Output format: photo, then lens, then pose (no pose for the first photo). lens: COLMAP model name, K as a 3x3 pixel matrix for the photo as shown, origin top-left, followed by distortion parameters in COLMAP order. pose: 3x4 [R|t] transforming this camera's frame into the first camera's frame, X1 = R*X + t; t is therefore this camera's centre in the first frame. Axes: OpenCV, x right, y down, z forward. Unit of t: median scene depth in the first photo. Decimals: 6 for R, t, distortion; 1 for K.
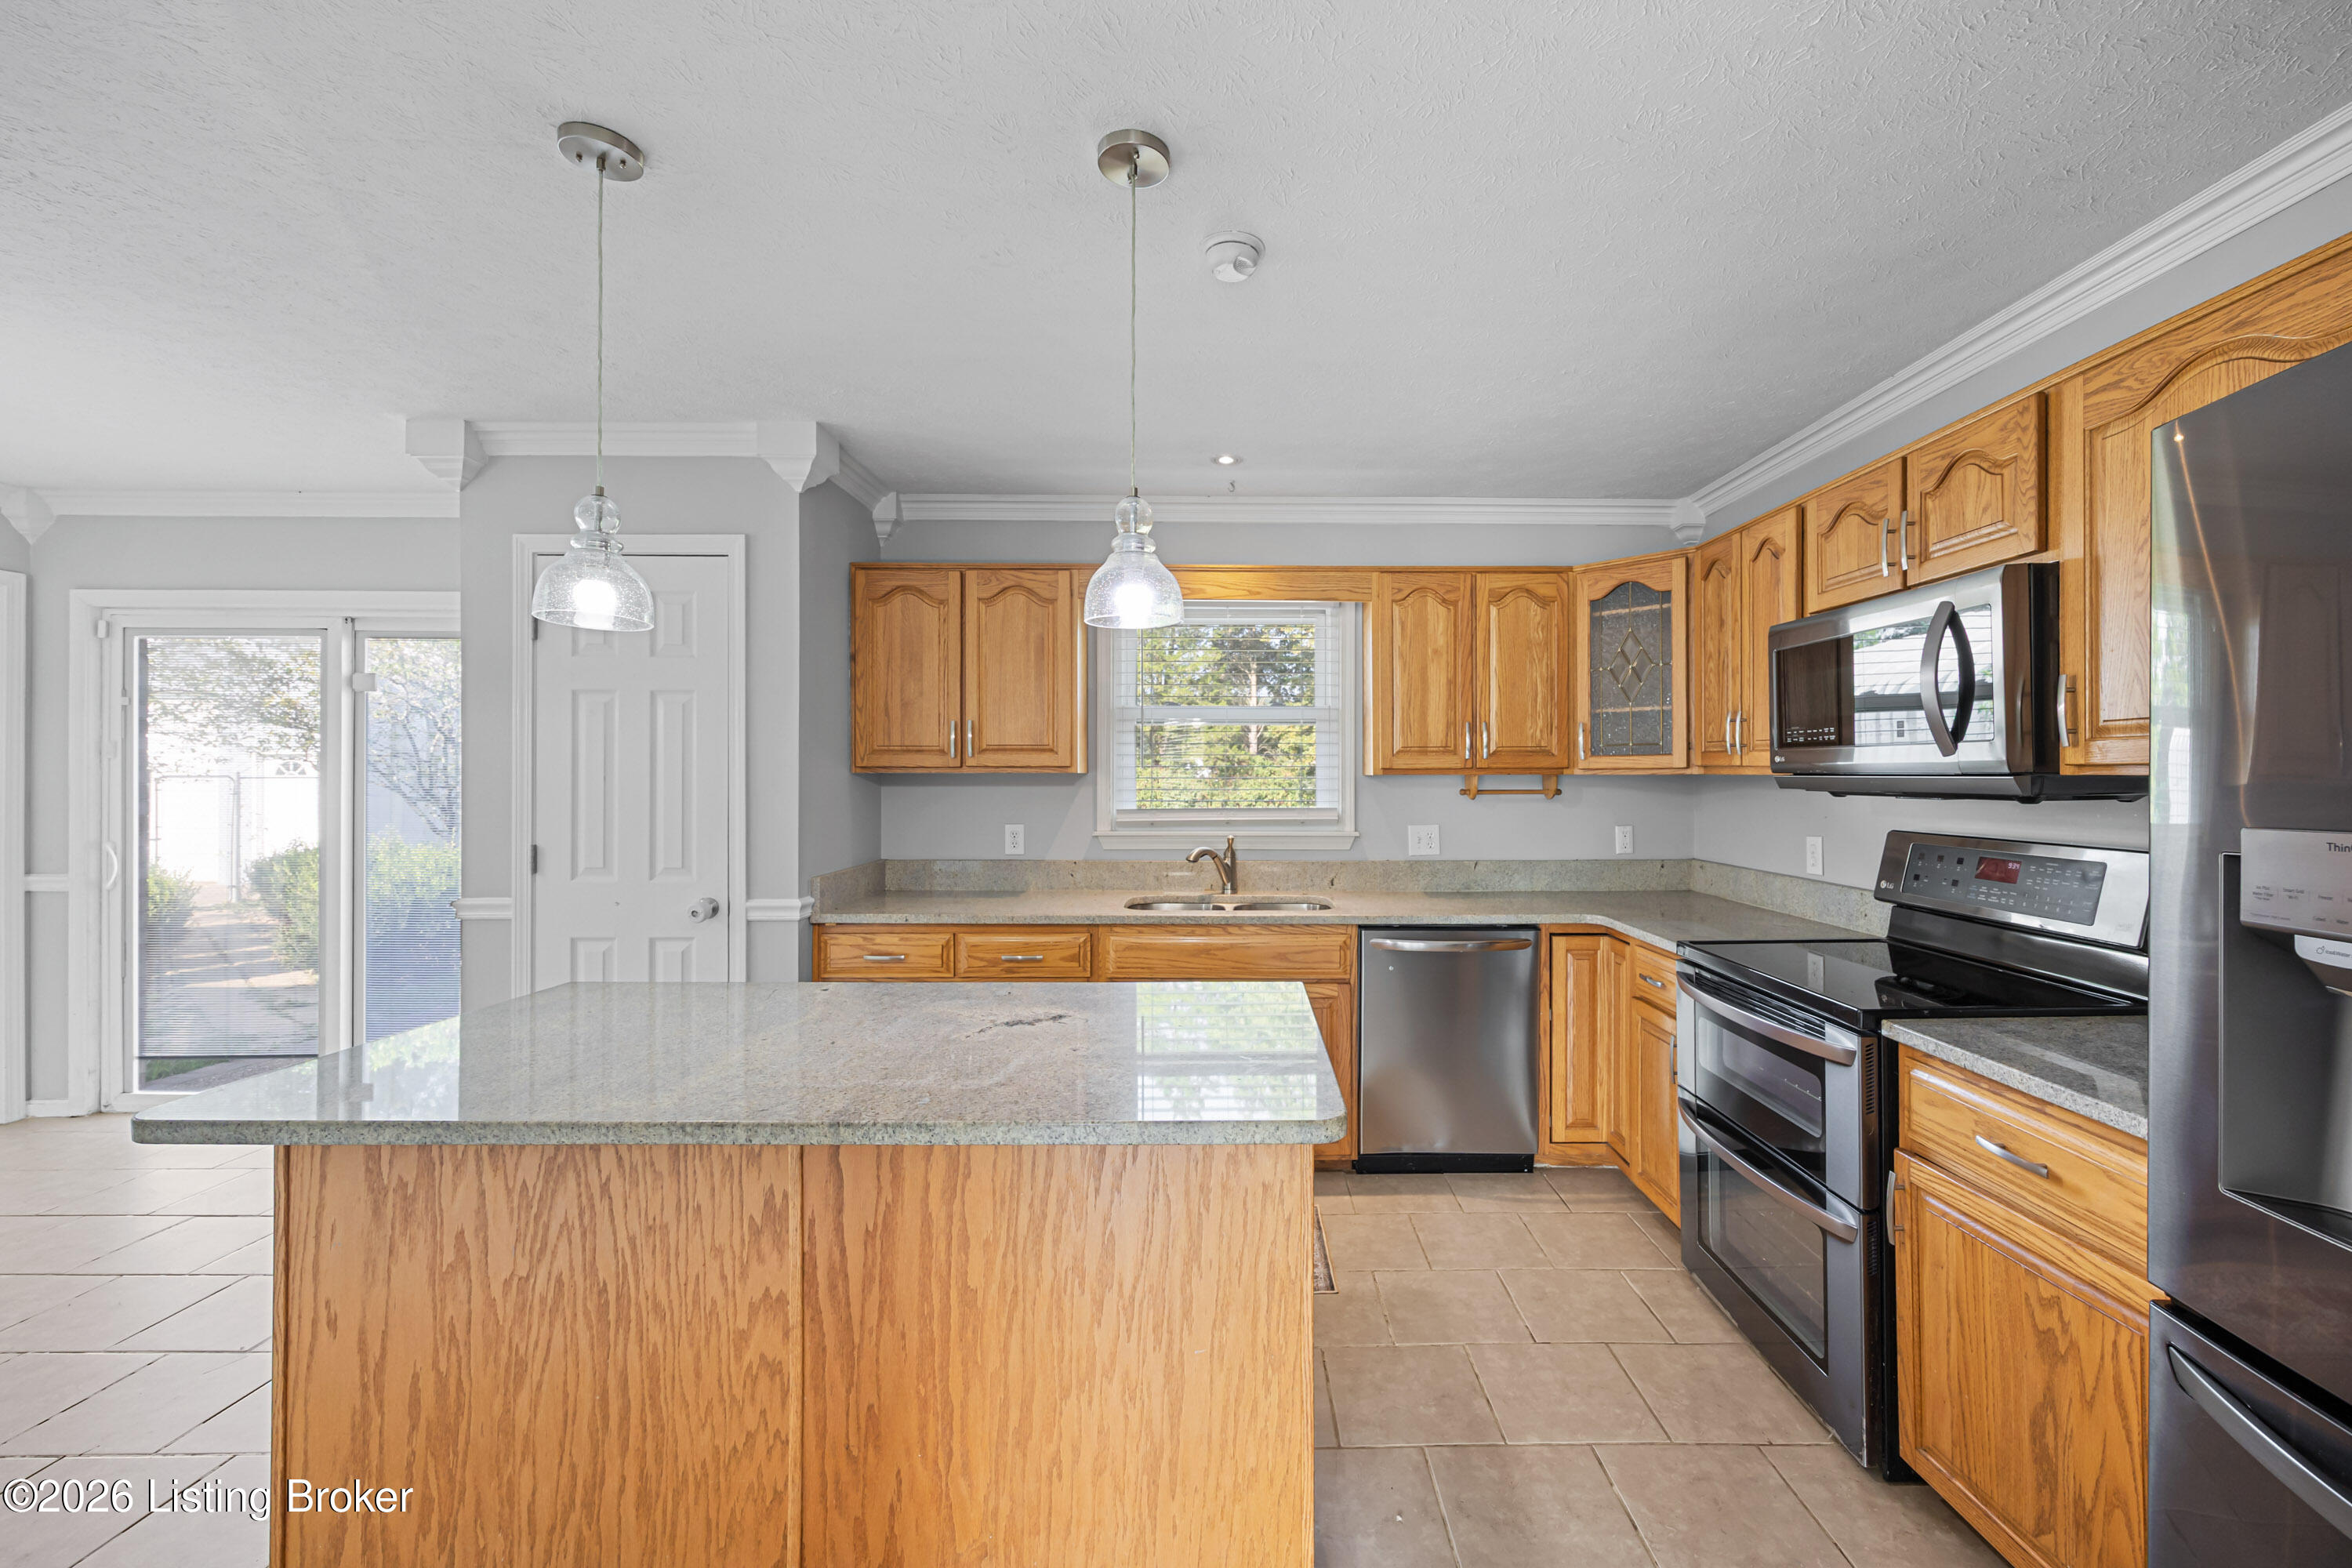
lens RADIAL K [[933.1, 0, 1214.9], [0, 933.1, 779.0], [0, 0, 1]] dist [-0.001196, -0.000288]
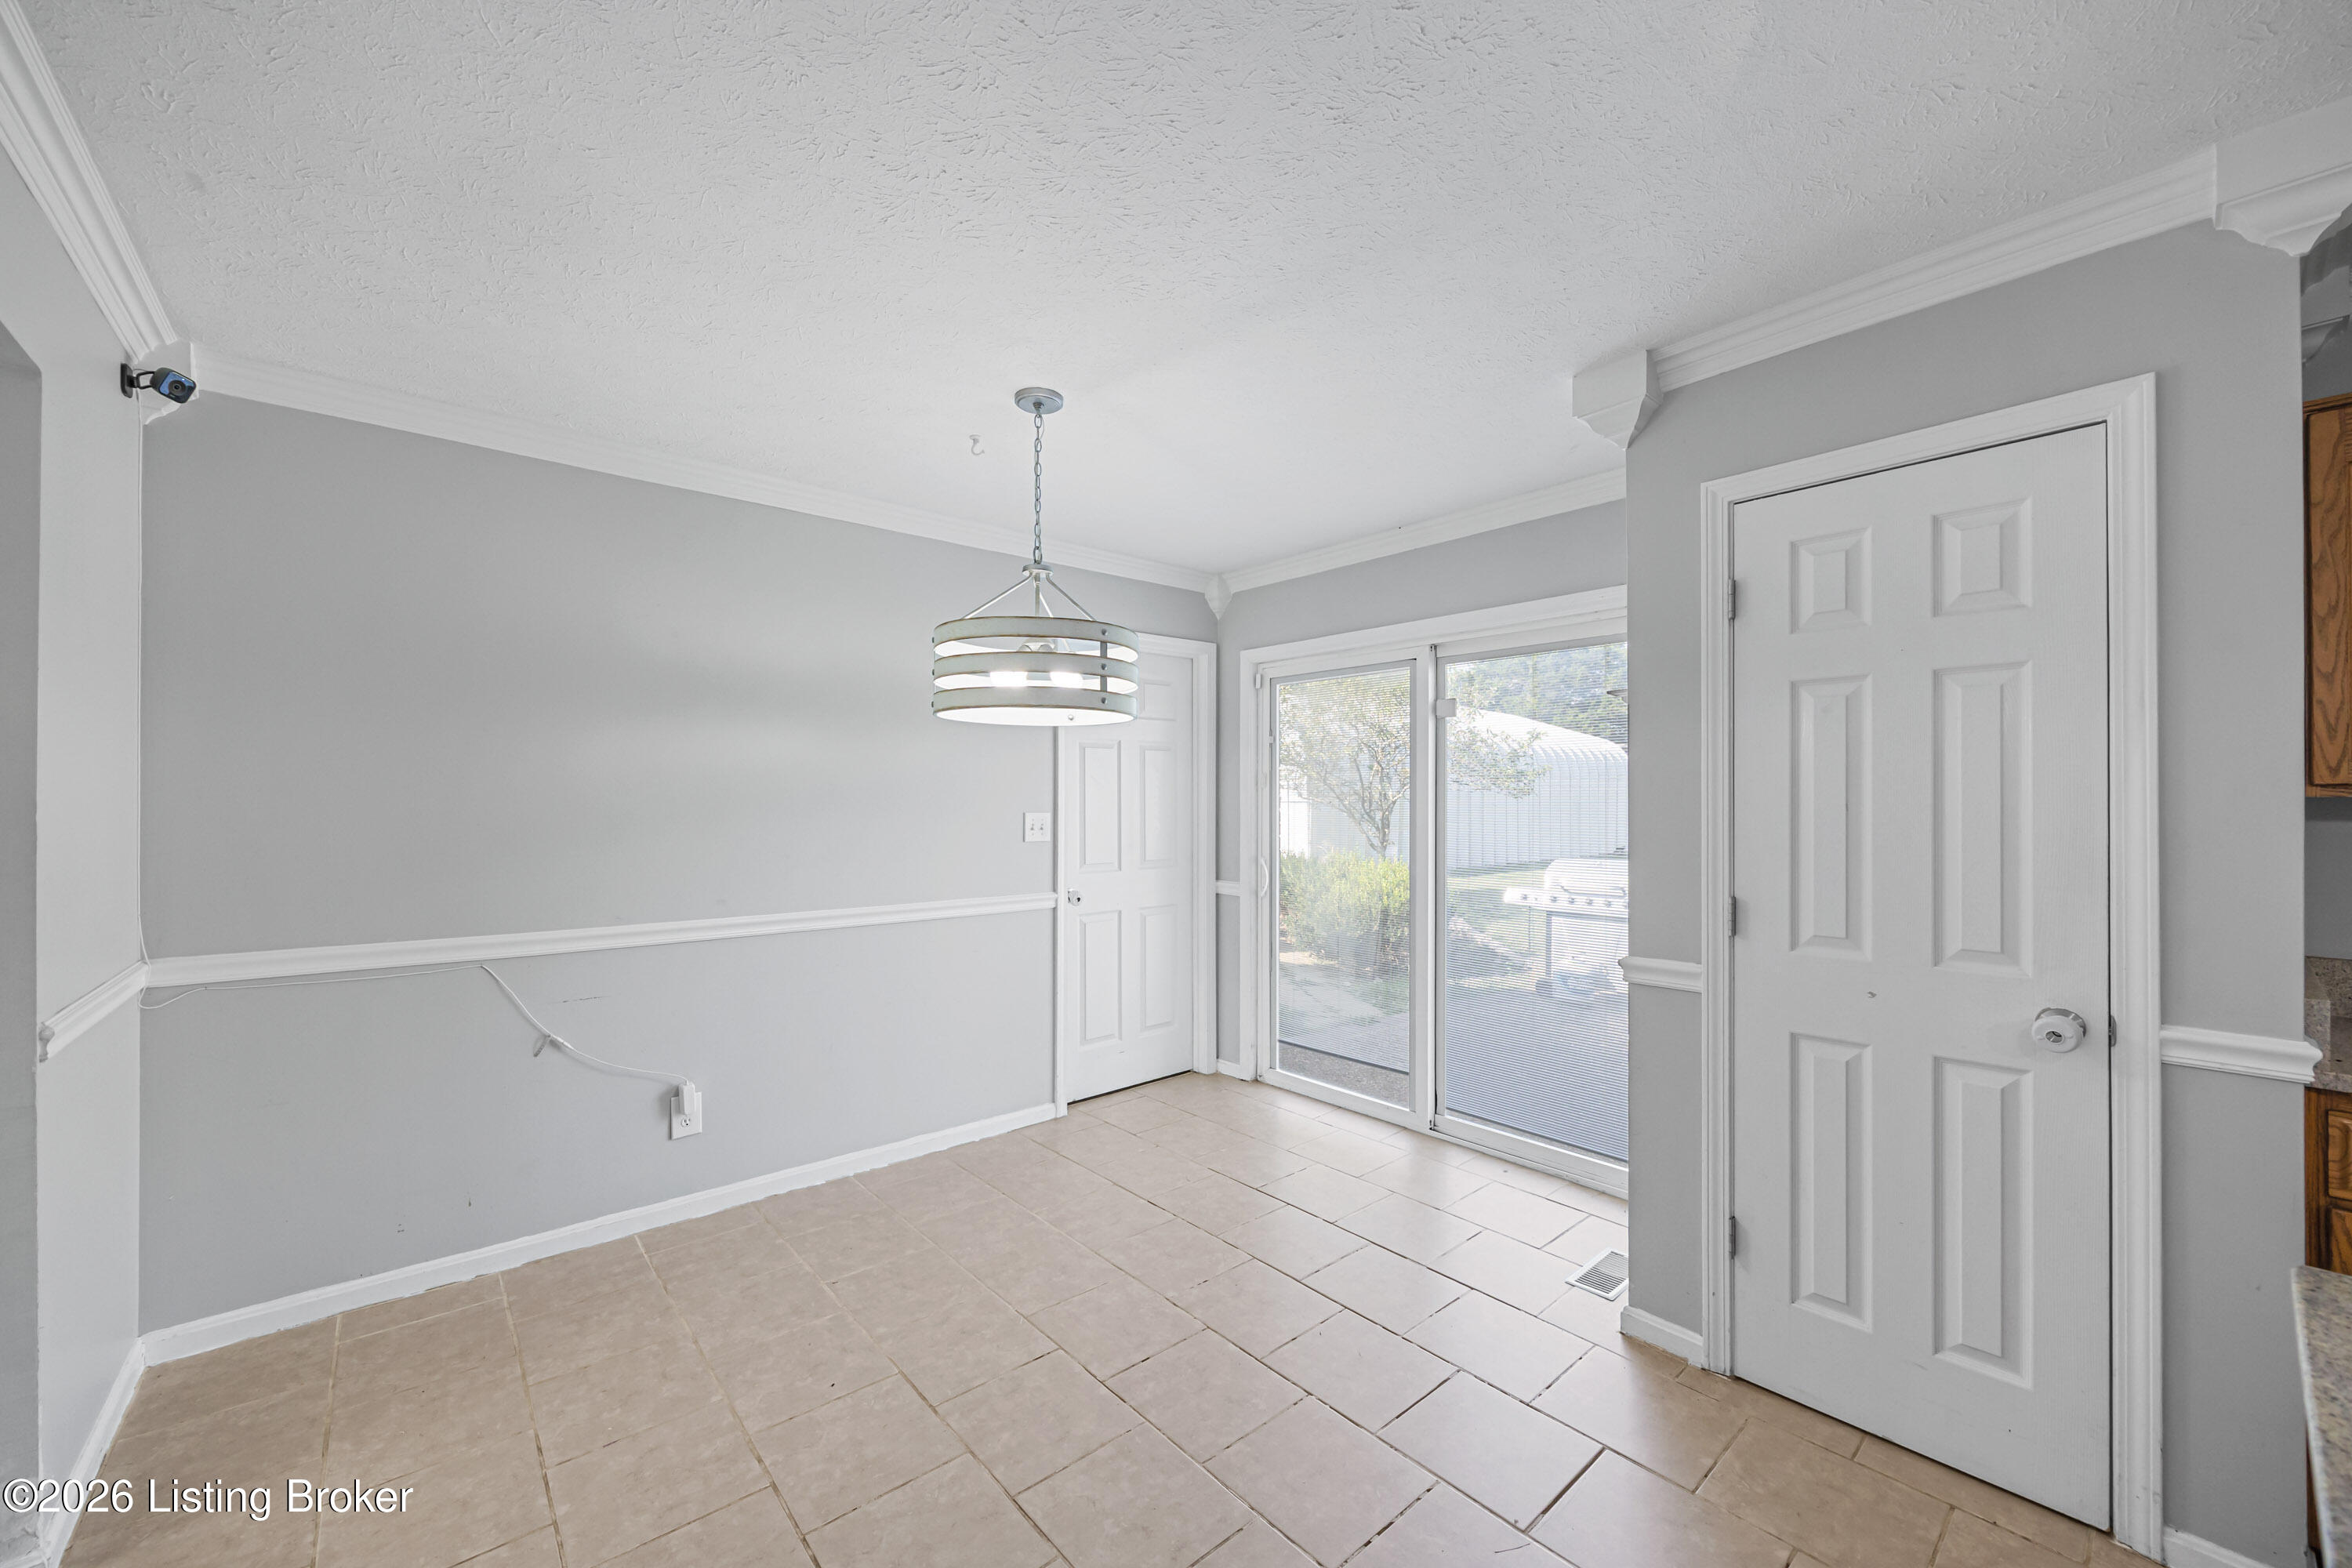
lens RADIAL K [[900.1, 0, 1174.4], [0, 900.1, 796.0], [0, 0, 1]] dist [-0.001745, -0.000235]
pose [[0.647225, -0.005367, -0.762280, -0.446747], [-0.000459, 0.999972, -0.007431, -0.003011], [0.762299, 0.005159, 0.647205, 0.190476]]
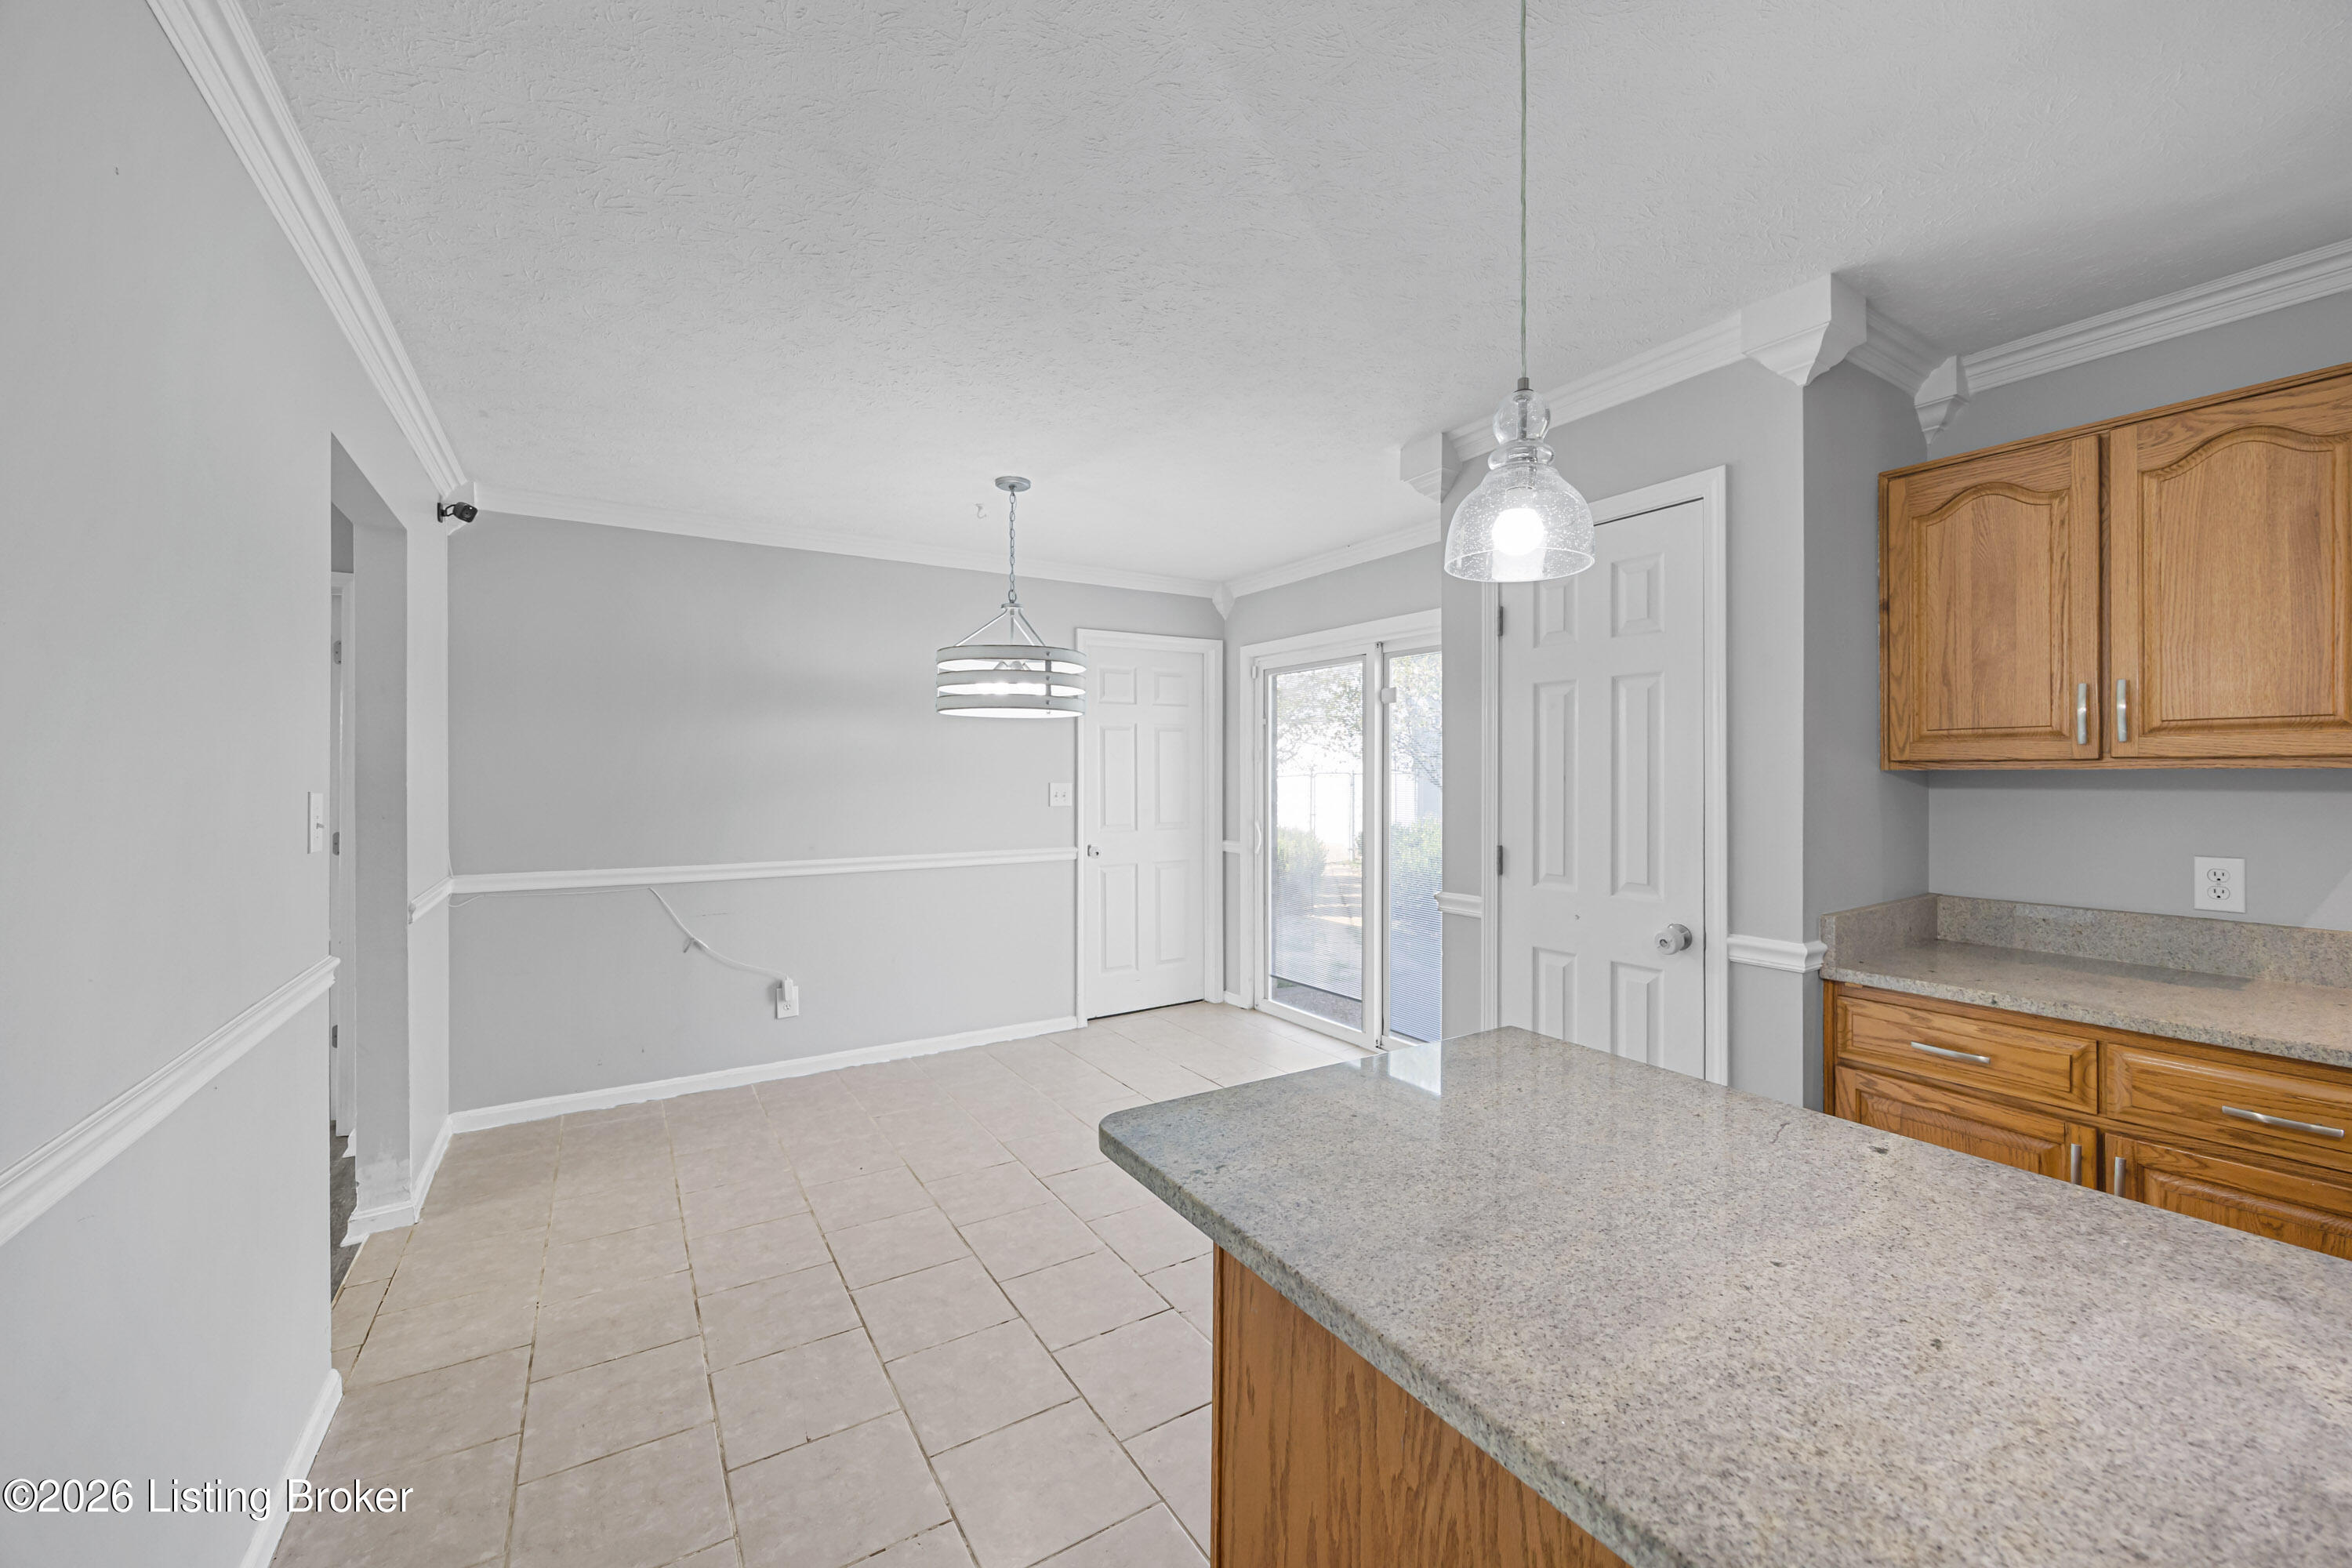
lens RADIAL K [[892.9, 0, 1183.3], [0, 892.9, 772.9], [0, 0, 1]] dist [-0.000821, -0.000007]
pose [[0.534798, -0.002089, -0.844977, -0.109276], [0.000939, 0.999998, -0.001878, -0.003670], [0.844979, 0.000211, 0.534799, 0.205122]]
